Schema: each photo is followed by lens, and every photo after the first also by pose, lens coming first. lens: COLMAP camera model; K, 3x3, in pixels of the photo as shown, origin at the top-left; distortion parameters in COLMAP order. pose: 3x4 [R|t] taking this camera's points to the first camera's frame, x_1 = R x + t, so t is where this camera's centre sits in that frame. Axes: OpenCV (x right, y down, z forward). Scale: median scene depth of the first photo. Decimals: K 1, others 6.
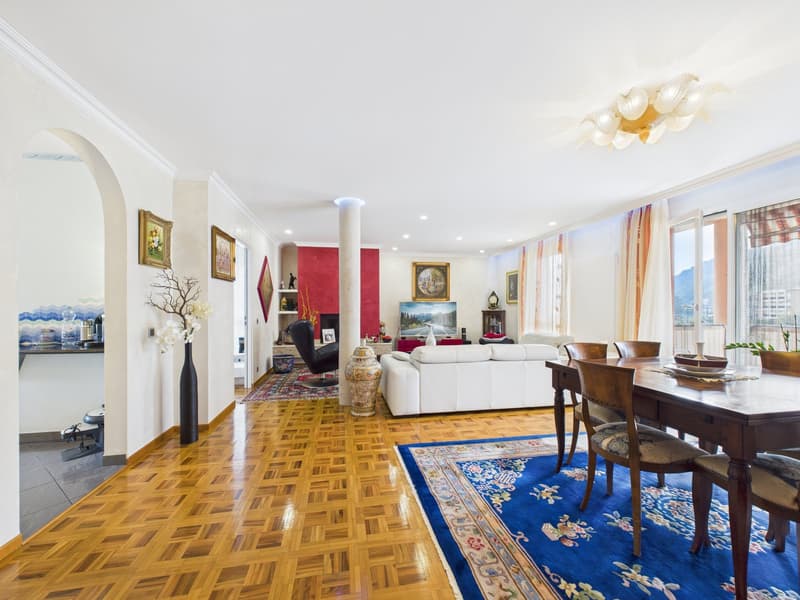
lens RADIAL K [[324.9, 0, 400.6], [0, 324.9, 308.9], [0, 0, 1]] dist [0.000171, 0.000046]
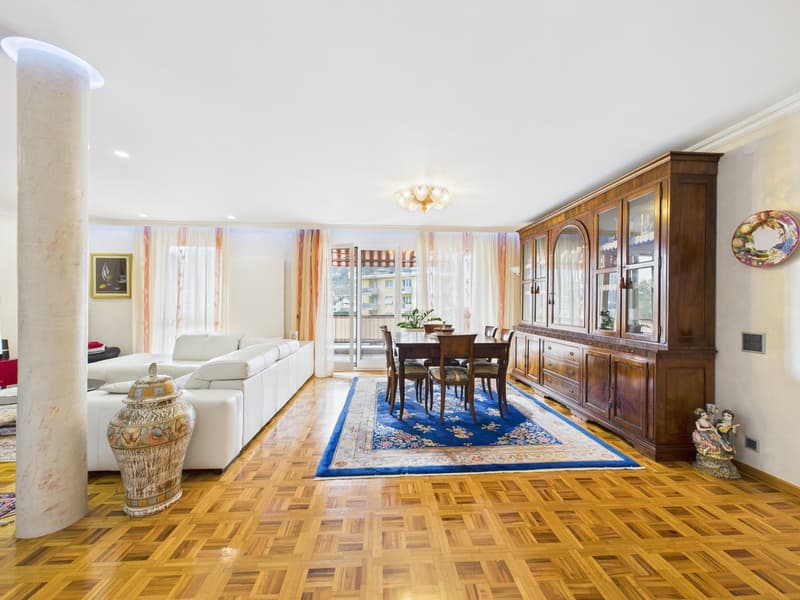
lens RADIAL K [[323.2, 0, 400.0], [0, 323.2, 300.0], [0, 0, 1]] dist [-0.000006, 0.000056]
pose [[0.113793, 0.008423, 0.993469, -1.018852], [0.002635, 0.999958, -0.008780, -0.013024], [-0.993501, 0.003617, 0.113766, 0.905030]]
